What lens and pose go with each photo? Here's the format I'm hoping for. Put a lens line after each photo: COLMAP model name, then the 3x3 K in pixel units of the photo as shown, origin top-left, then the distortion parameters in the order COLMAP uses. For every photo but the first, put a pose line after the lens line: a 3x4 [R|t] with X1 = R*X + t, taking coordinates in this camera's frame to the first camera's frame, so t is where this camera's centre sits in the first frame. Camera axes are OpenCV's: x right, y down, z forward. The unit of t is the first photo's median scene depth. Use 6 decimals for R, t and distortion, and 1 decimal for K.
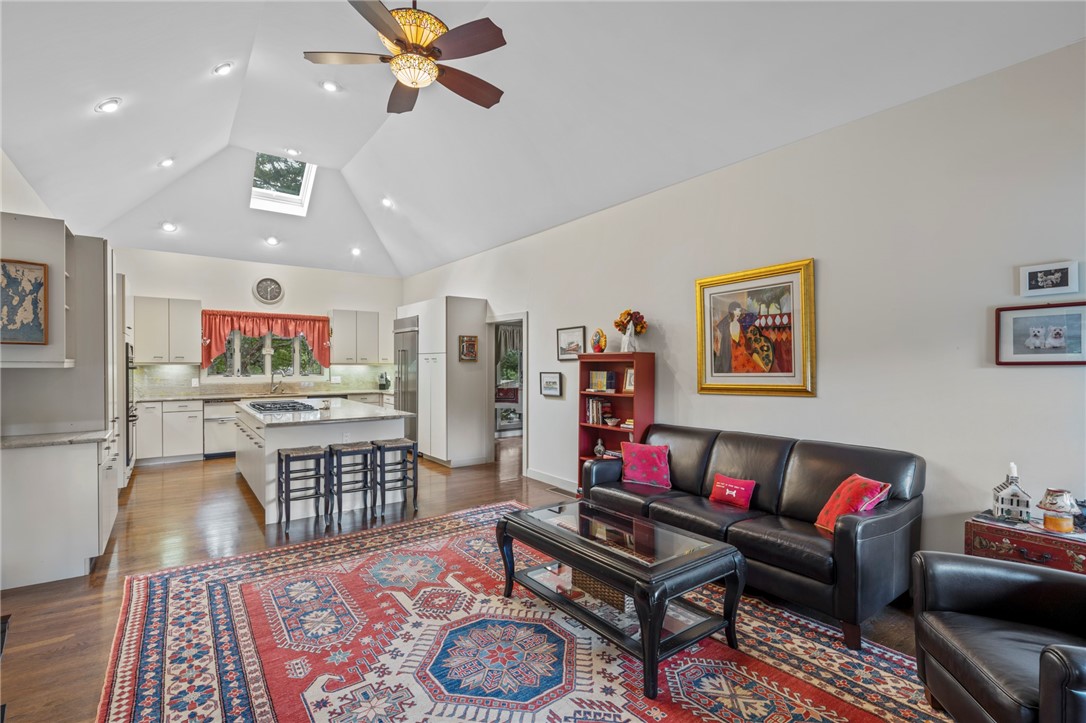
lens RADIAL K [[493.7, 0, 533.9], [0, 493.7, 361.7], [0, 0, 1]] dist [-0.005958, 0.001727]
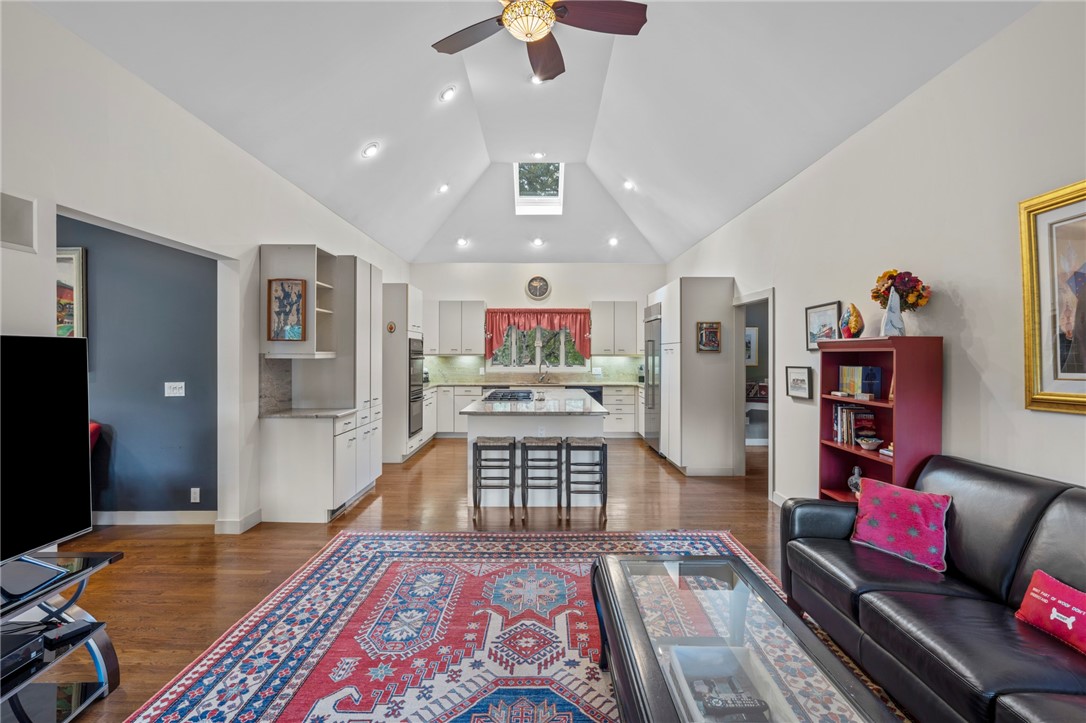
lens RADIAL K [[493.7, 0, 537.9], [0, 493.7, 348.7], [0, 0, 1]] dist [-0.005958, 0.001727]
pose [[0.802667, -0.008084, -0.596373, 0.226065], [0.003410, 0.999954, -0.008966, 0.000008], [0.596418, 0.005163, 0.802657, 0.242870]]
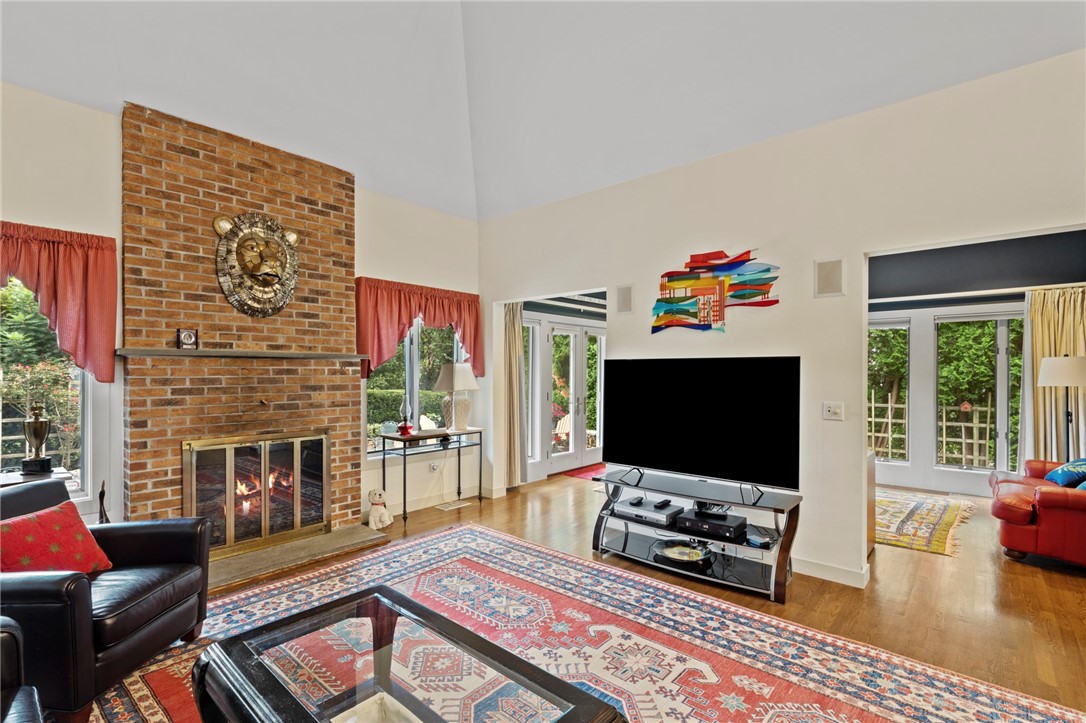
lens RADIAL K [[493.7, 0, 541.5], [0, 493.7, 374.5], [0, 0, 1]] dist [-0.005958, 0.001727]
pose [[-0.976934, -0.000662, -0.213539, 0.068899], [-0.000620, 1.000000, -0.000265, 0.010530], [0.213539, -0.000127, -0.976934, 1.008918]]
